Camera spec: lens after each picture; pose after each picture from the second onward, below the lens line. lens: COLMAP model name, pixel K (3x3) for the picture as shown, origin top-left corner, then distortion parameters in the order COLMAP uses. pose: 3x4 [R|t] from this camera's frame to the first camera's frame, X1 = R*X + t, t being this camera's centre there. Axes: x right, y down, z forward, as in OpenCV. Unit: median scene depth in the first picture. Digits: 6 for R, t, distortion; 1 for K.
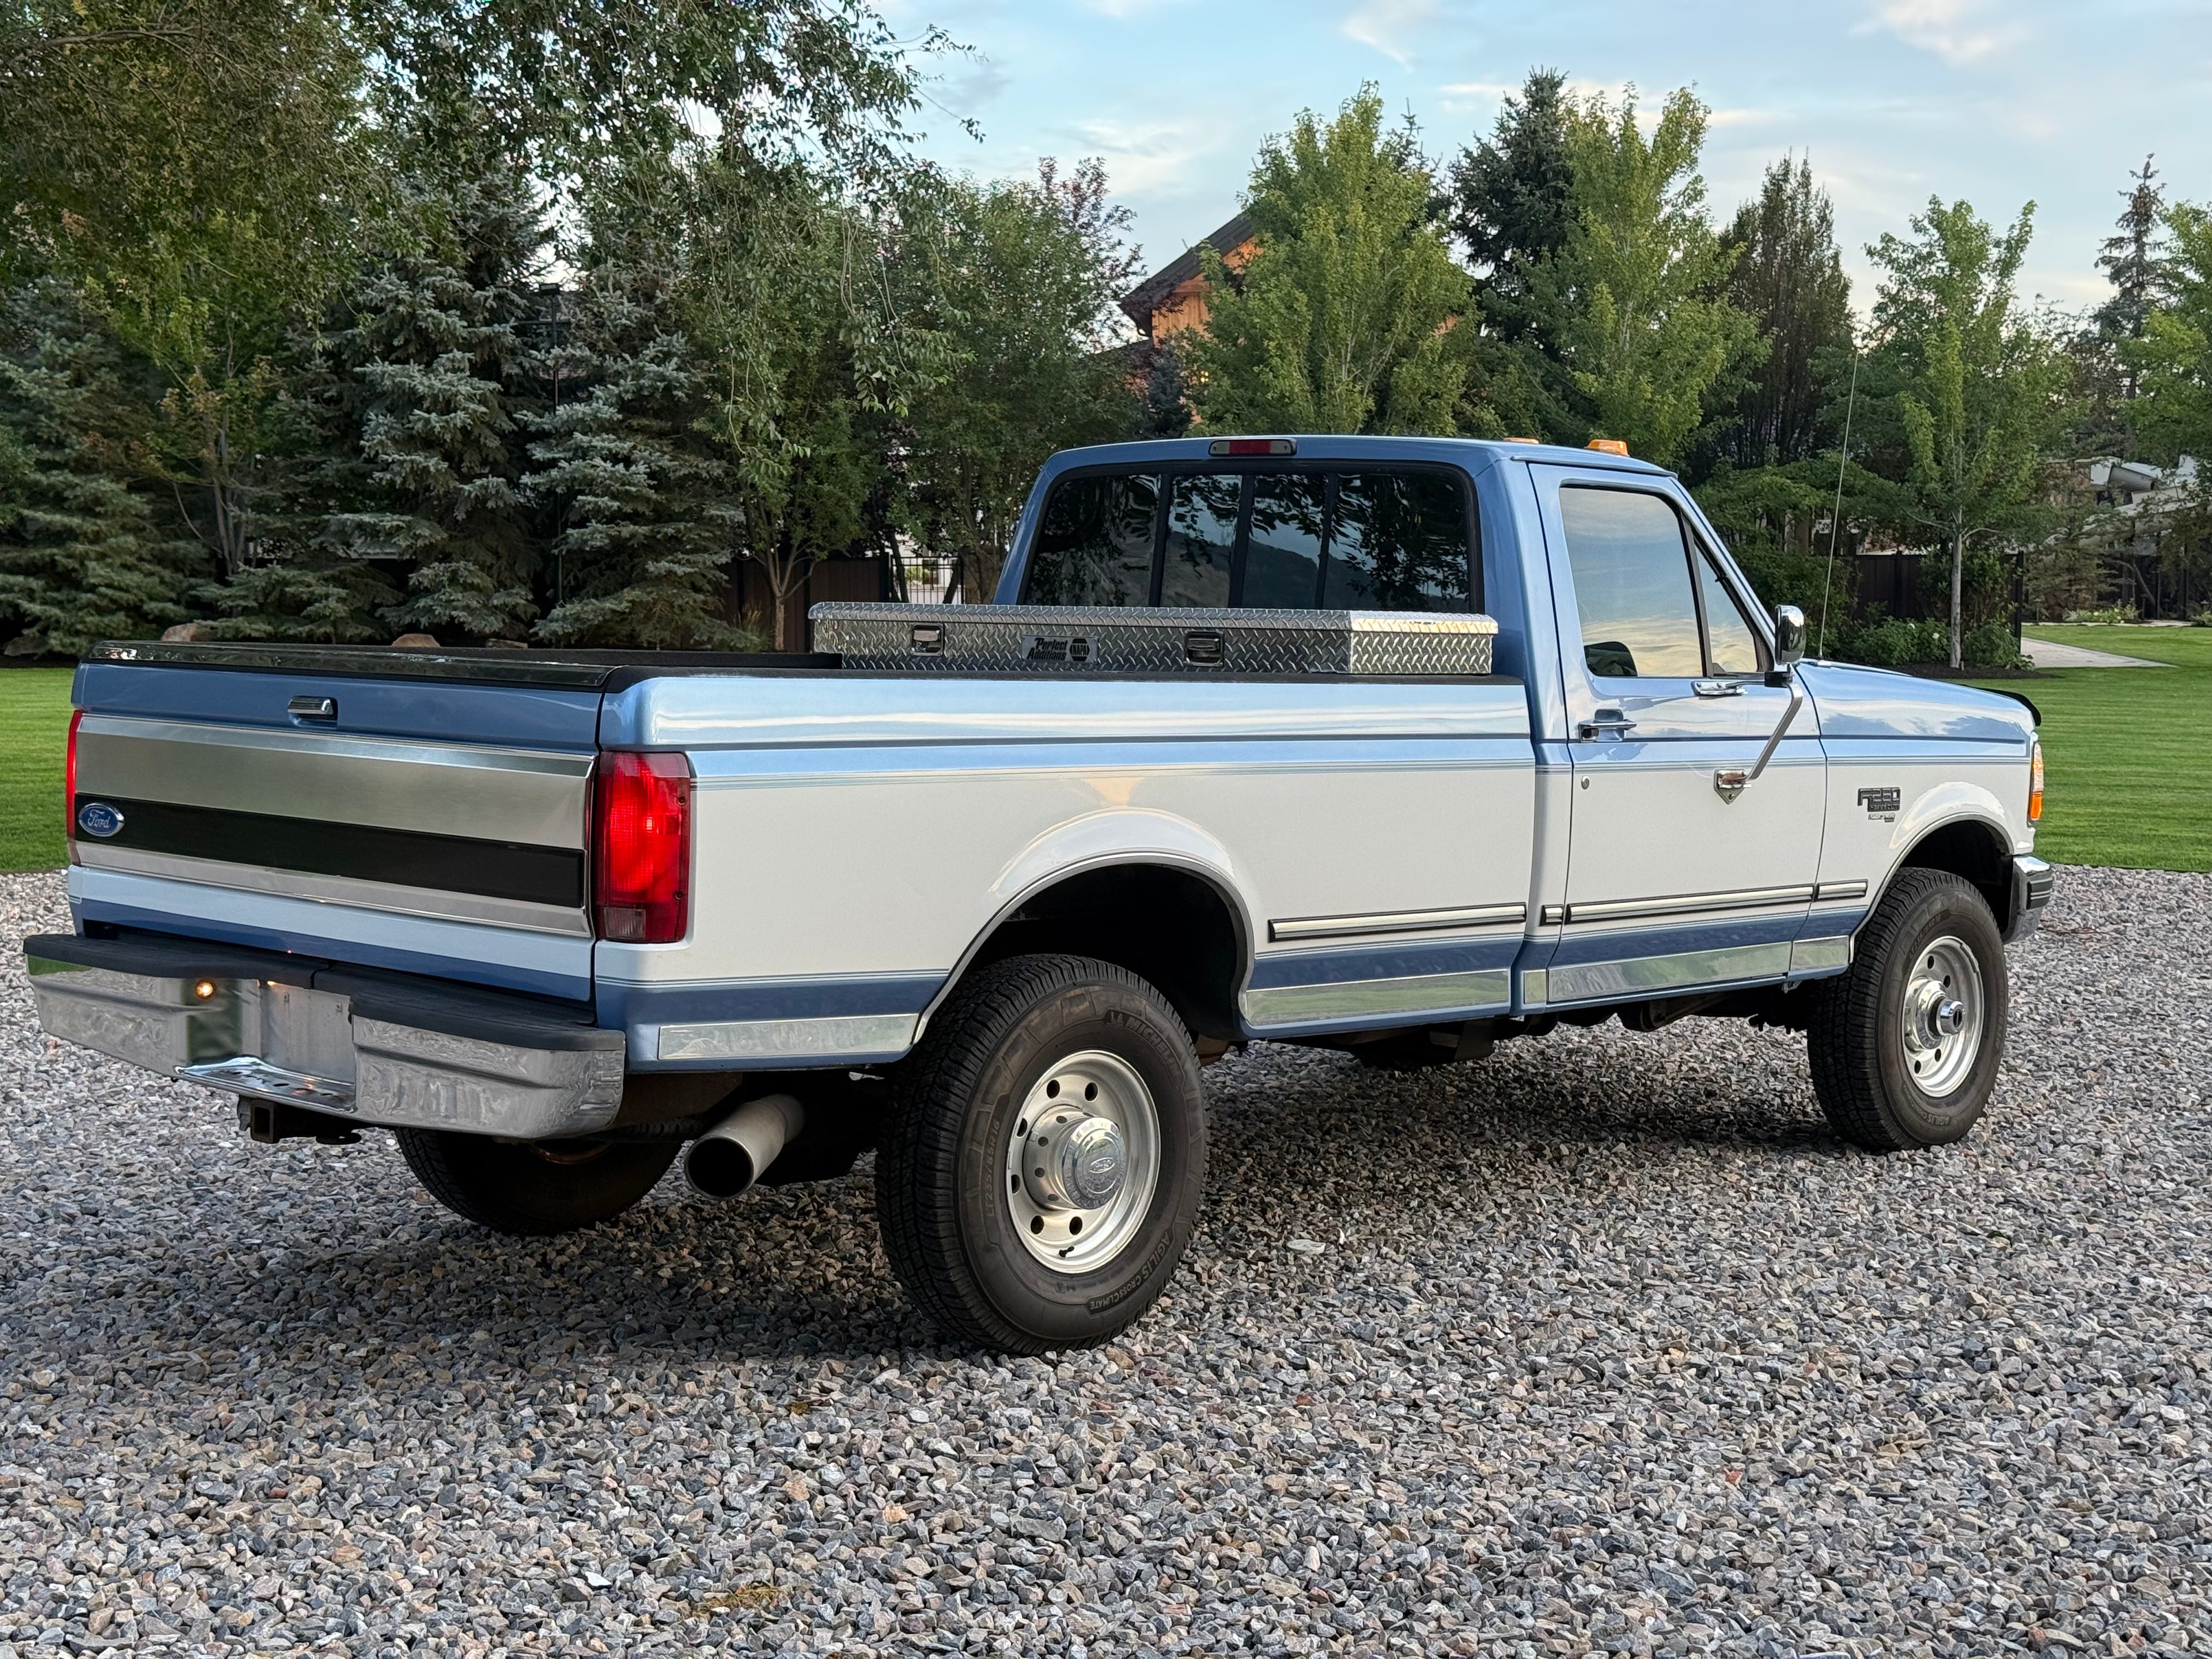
lens RADIAL K [[3047.3, 0, 1106.0], [0, 3047.3, 829.5], [0, 0, 1]] dist [0.183614, -0.268744]
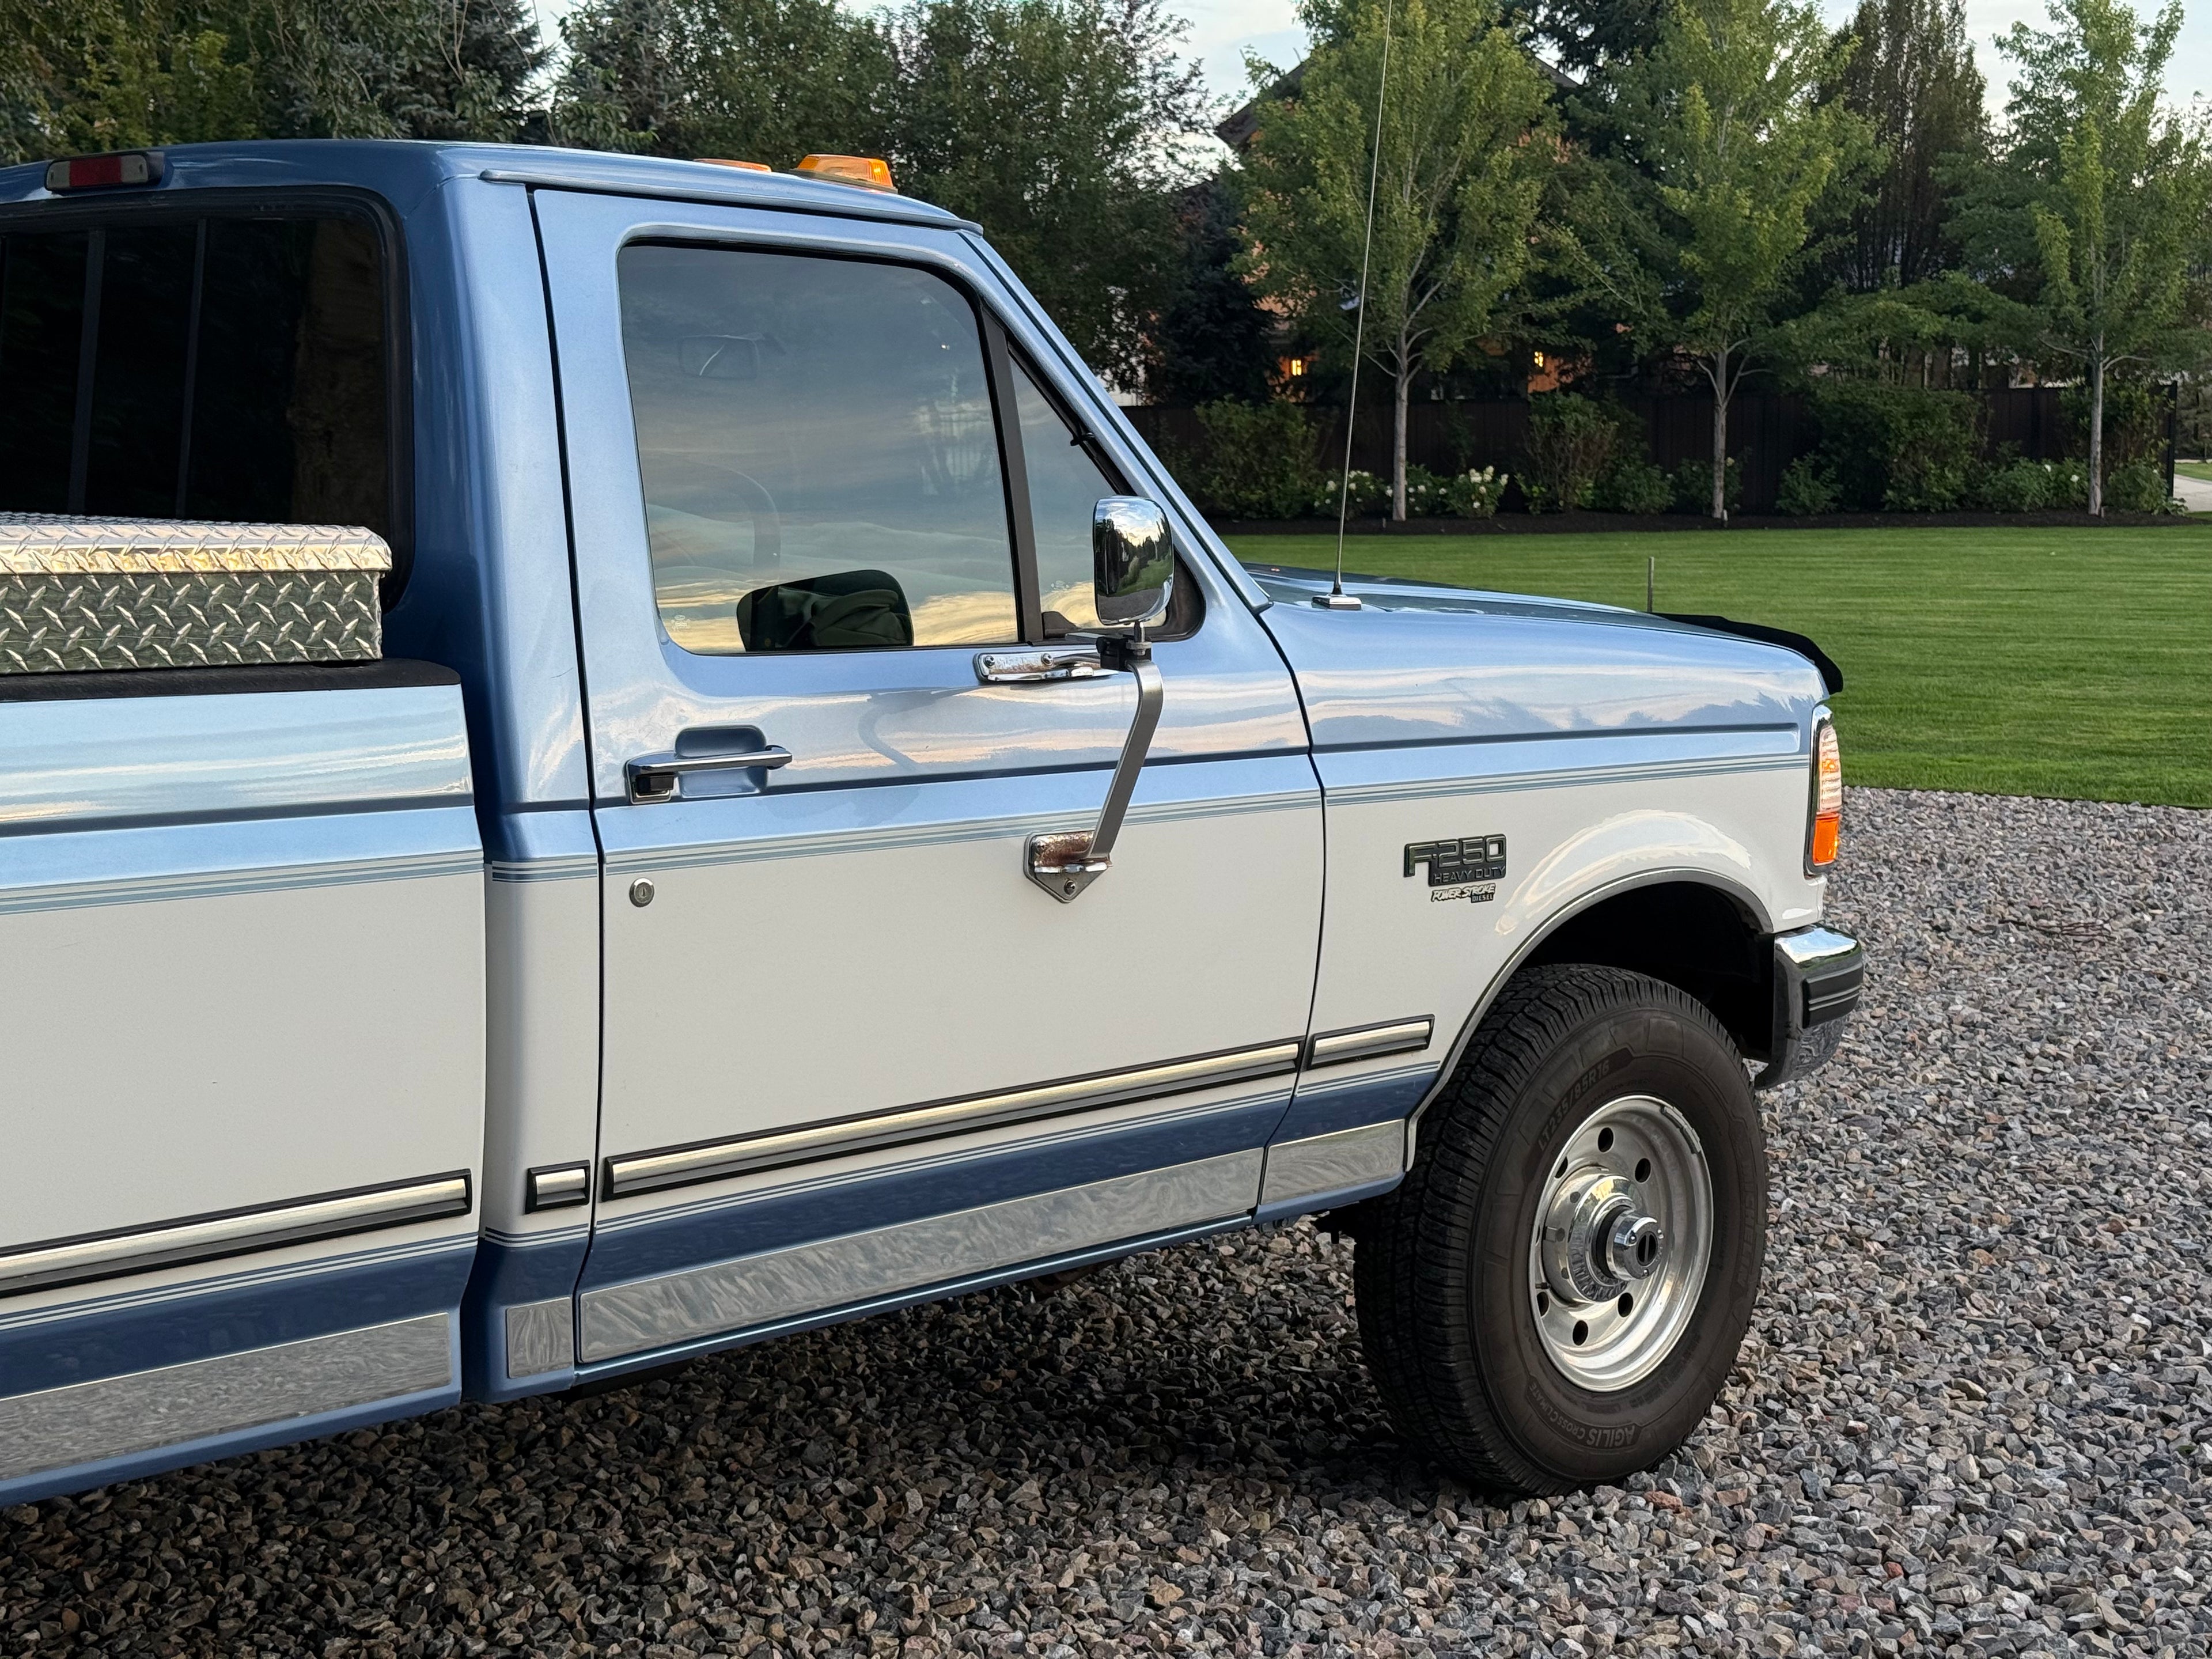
lens RADIAL K [[3071.9, 0, 1097.2], [0, 3071.9, 842.8], [0, 0, 1]] dist [0.199047, -0.438274]
pose [[0.998482, -0.006311, -0.054718, 0.217813], [0.009132, 0.998634, 0.051453, -0.039925], [0.054318, -0.051875, 0.997175, 0.475218]]
